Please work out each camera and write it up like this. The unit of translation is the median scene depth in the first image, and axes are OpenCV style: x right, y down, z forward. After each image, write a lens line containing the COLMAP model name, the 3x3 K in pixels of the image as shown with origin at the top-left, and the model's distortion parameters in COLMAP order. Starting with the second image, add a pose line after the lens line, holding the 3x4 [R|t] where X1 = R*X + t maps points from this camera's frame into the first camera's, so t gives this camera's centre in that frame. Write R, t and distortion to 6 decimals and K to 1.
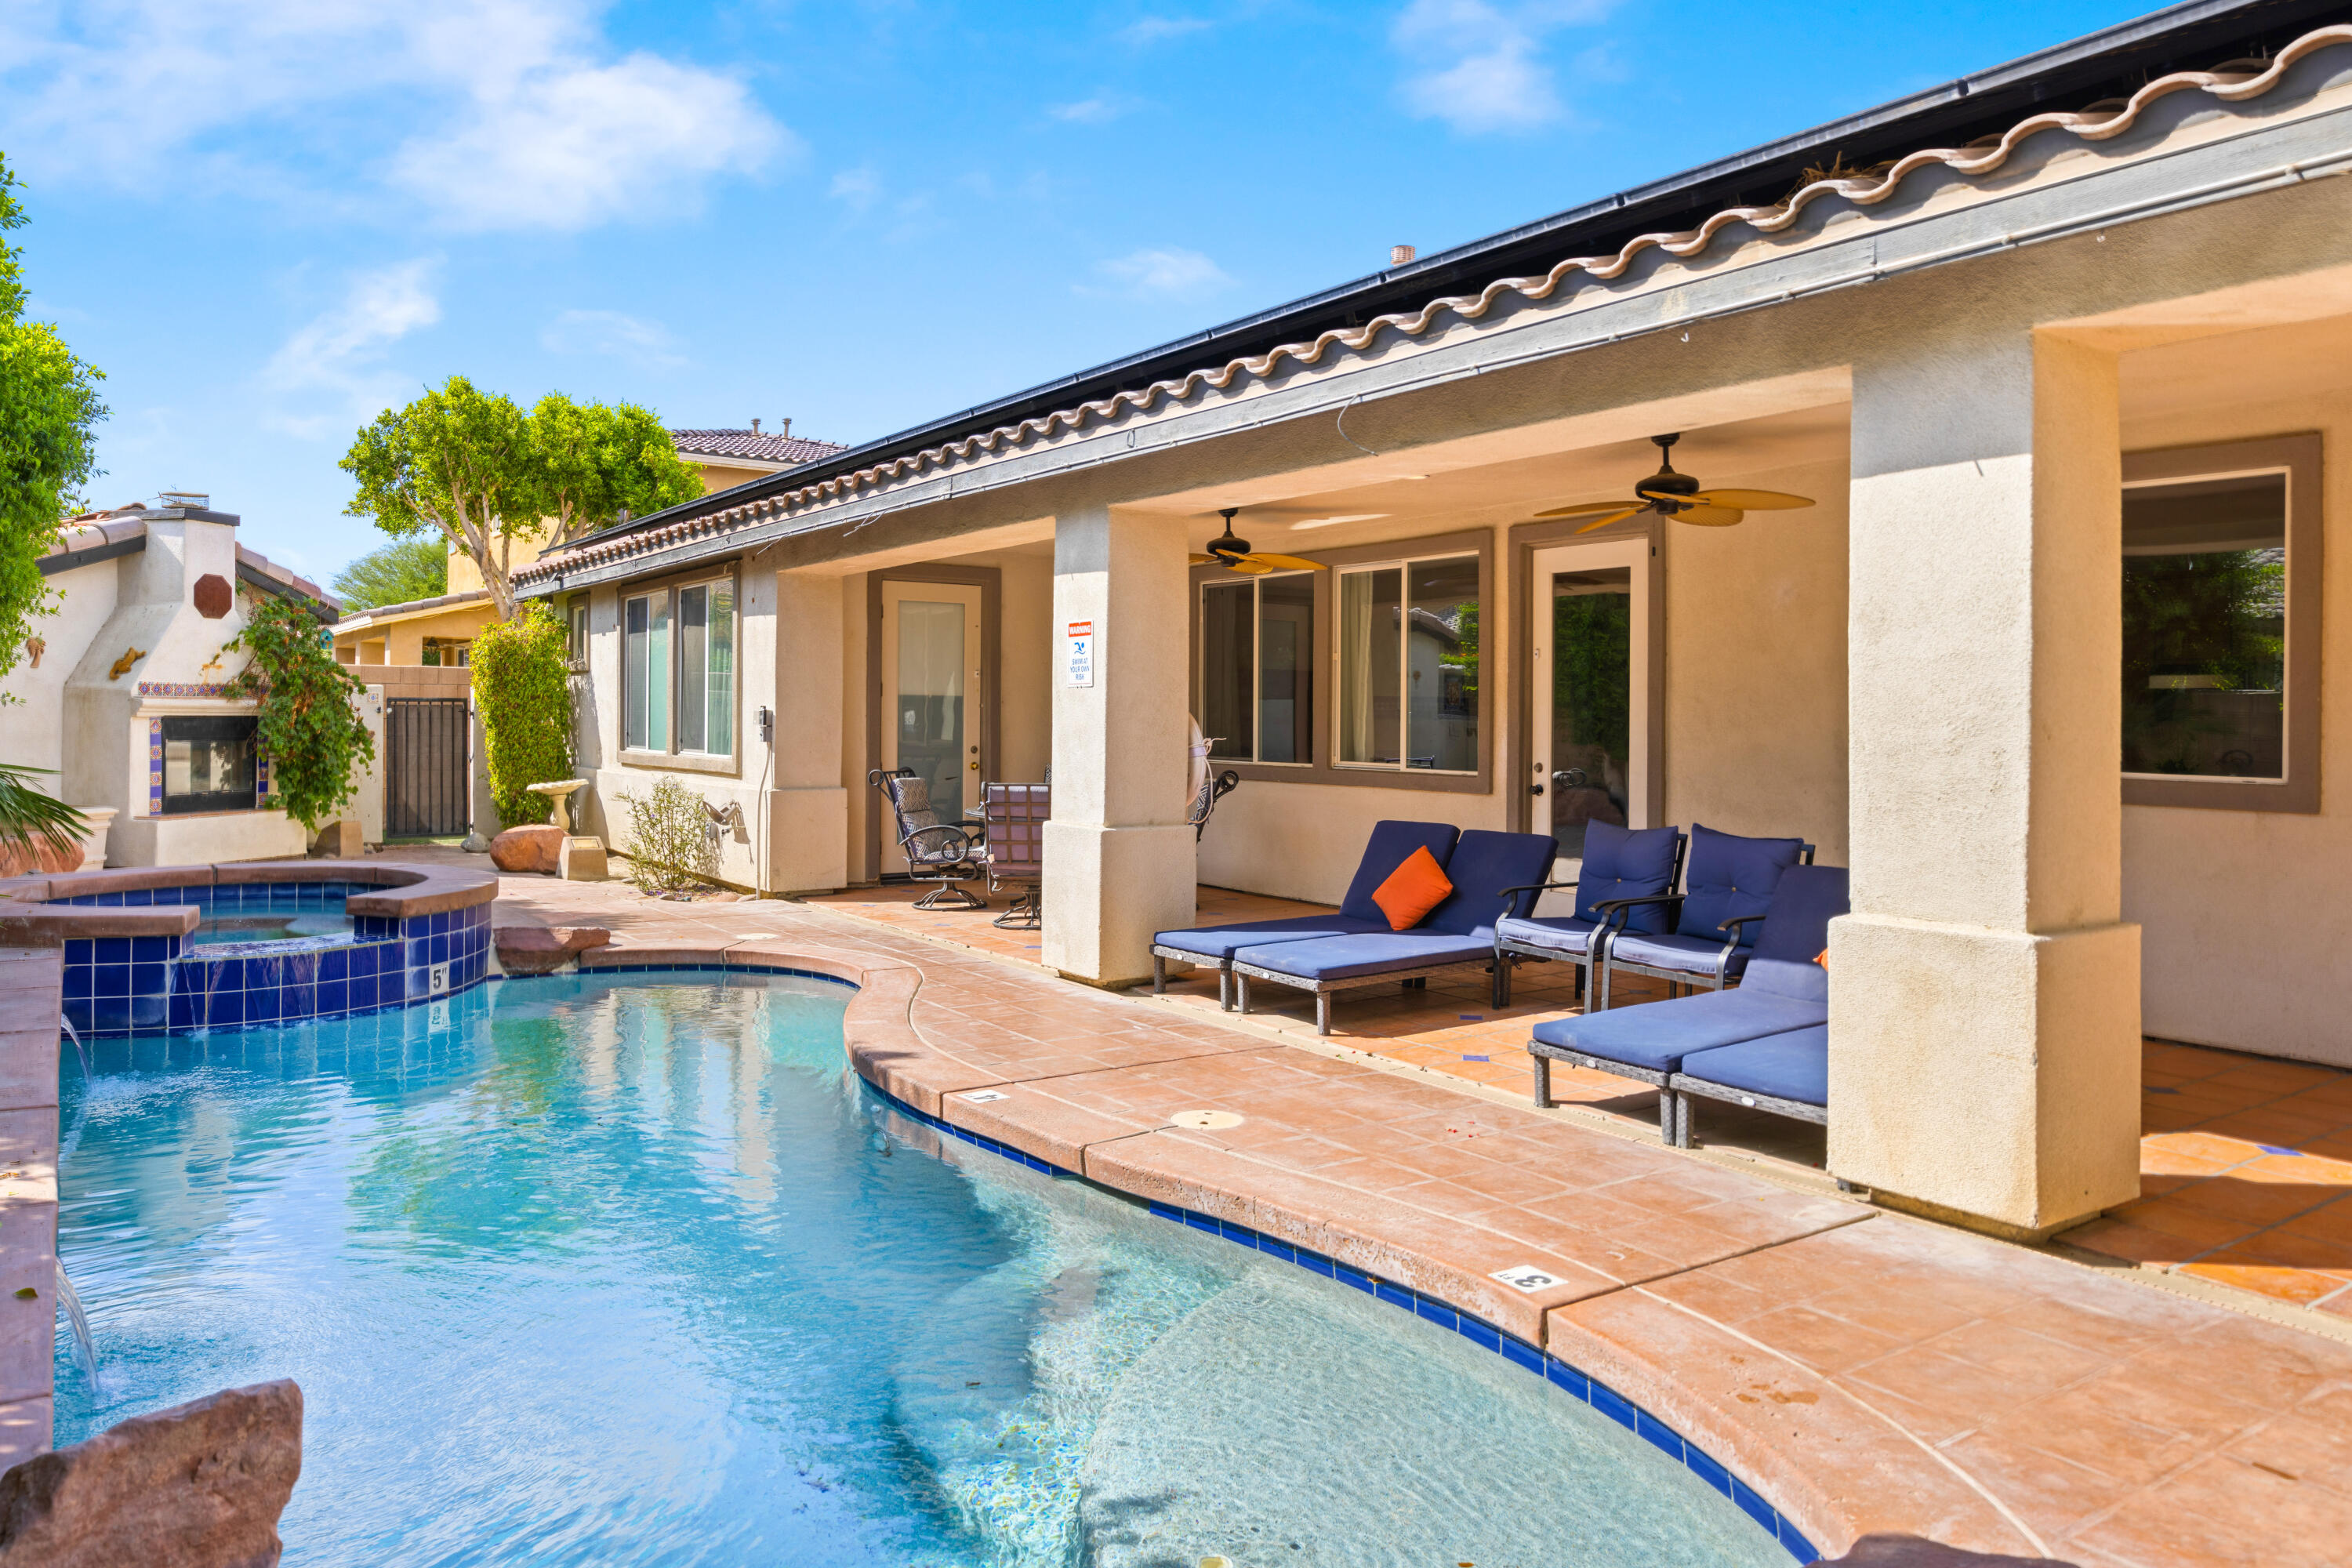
lens RADIAL K [[1567.6, 0, 1171.5], [0, 1567.6, 716.9], [0, 0, 1]] dist [-0.000680, -0.000558]
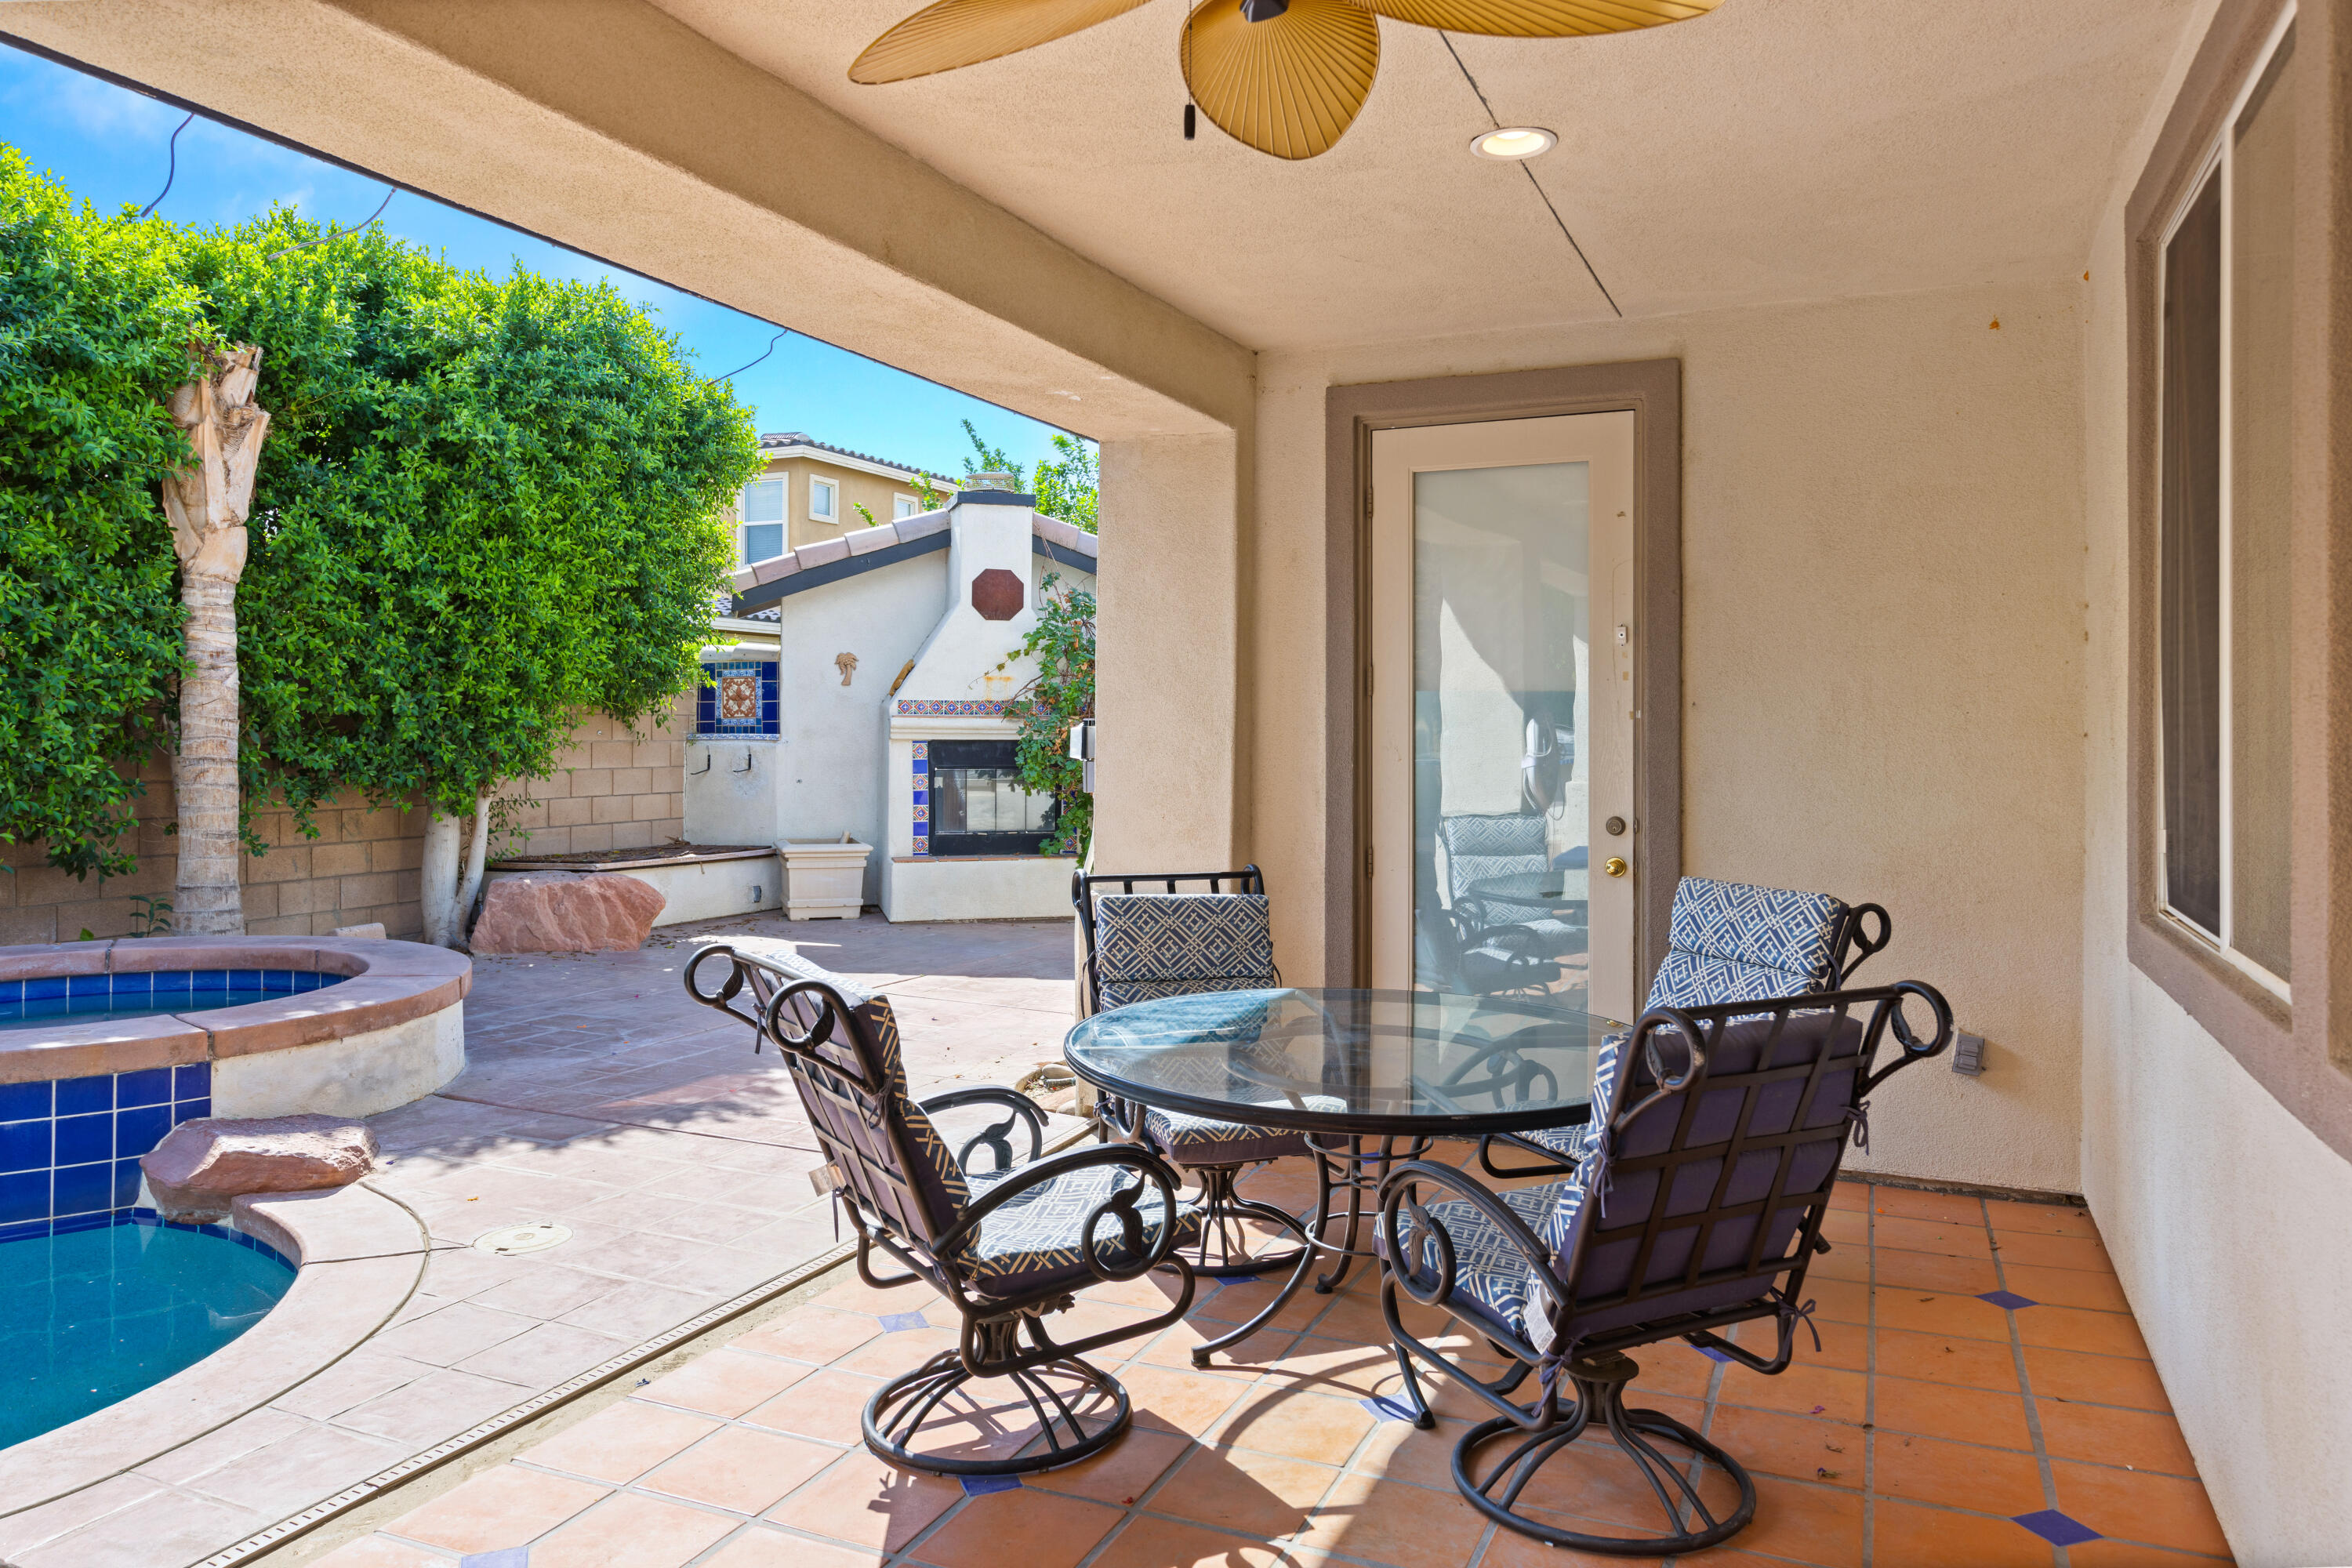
lens RADIAL K [[1567.6, 0, 1176.1], [0, 1567.6, 769.9], [0, 0, 1]] dist [-0.000680, -0.000558]
pose [[0.519464, 0.018307, -0.854296, 0.347676], [0.001768, 0.999745, 0.022500, -0.005938], [0.854491, -0.013198, 0.519299, 1.542050]]
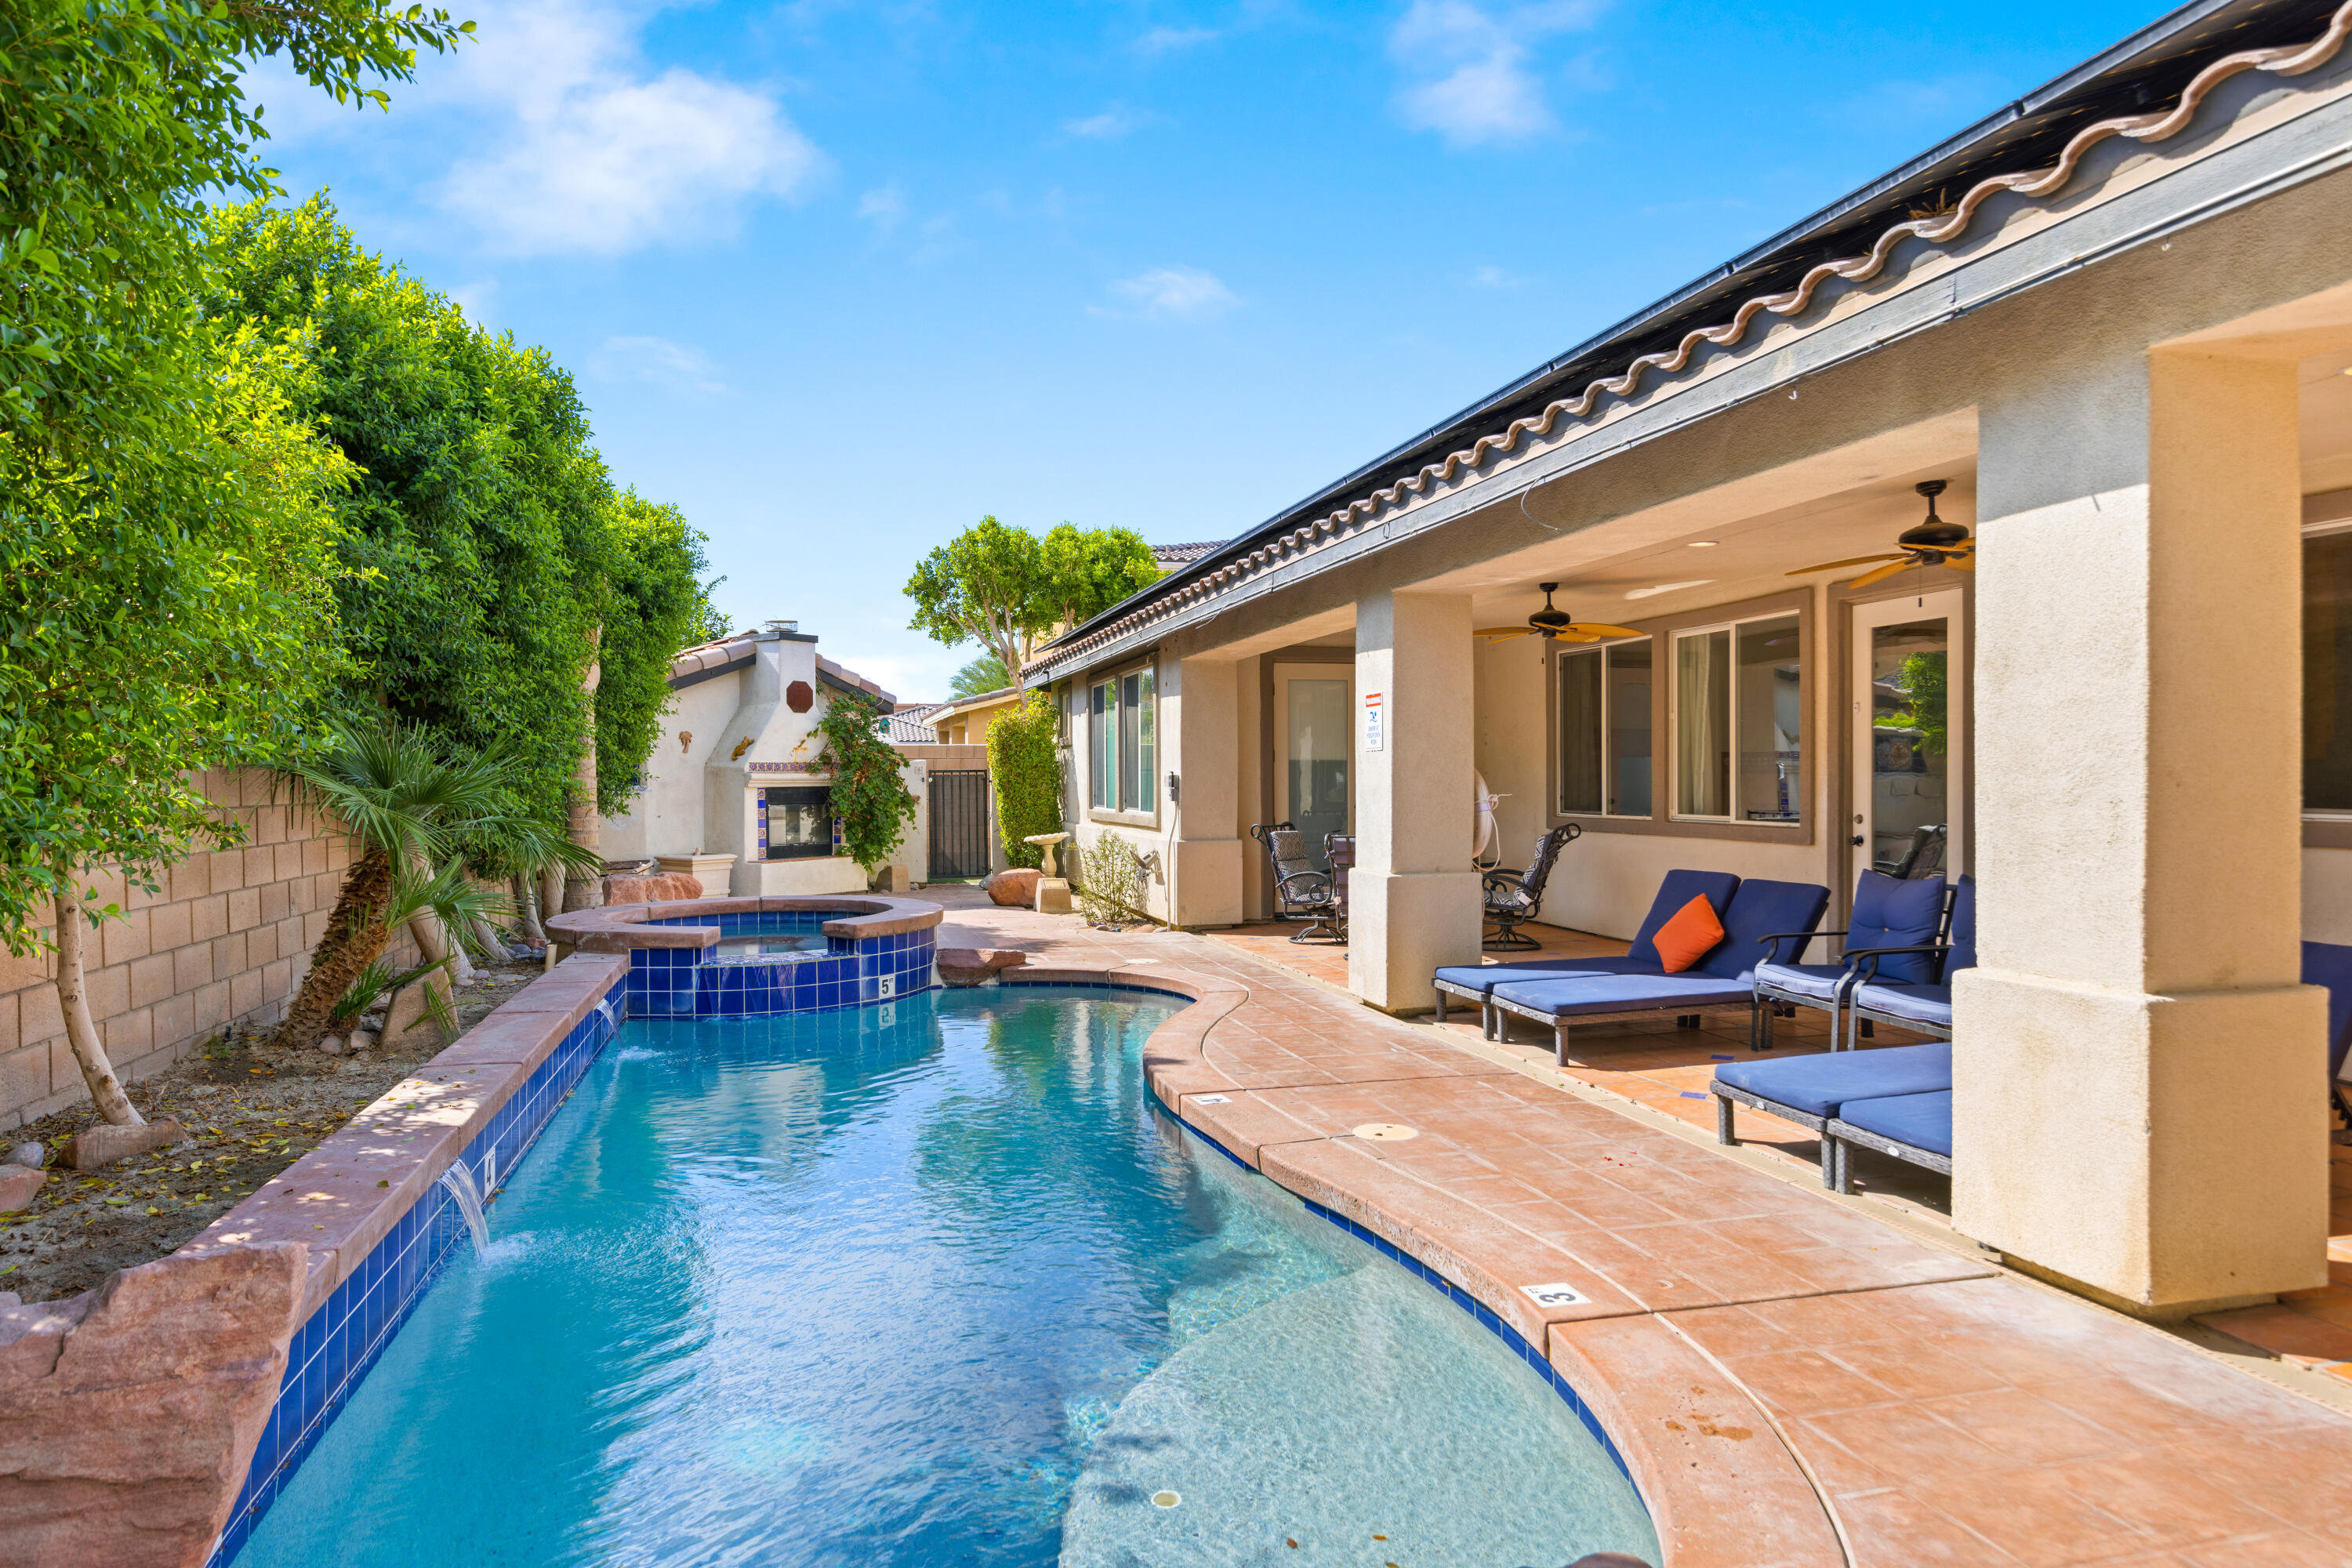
lens RADIAL K [[1365.2, 0, 1180.2], [0, 1365.2, 799.1], [0, 0, 1]] dist [0.003232, -0.002306]
pose [[0.941688, -0.010920, -0.336311, 0.203197], [0.016366, 0.999777, 0.013365, 0.000511], [0.336090, -0.018090, 0.941656, 0.023552]]
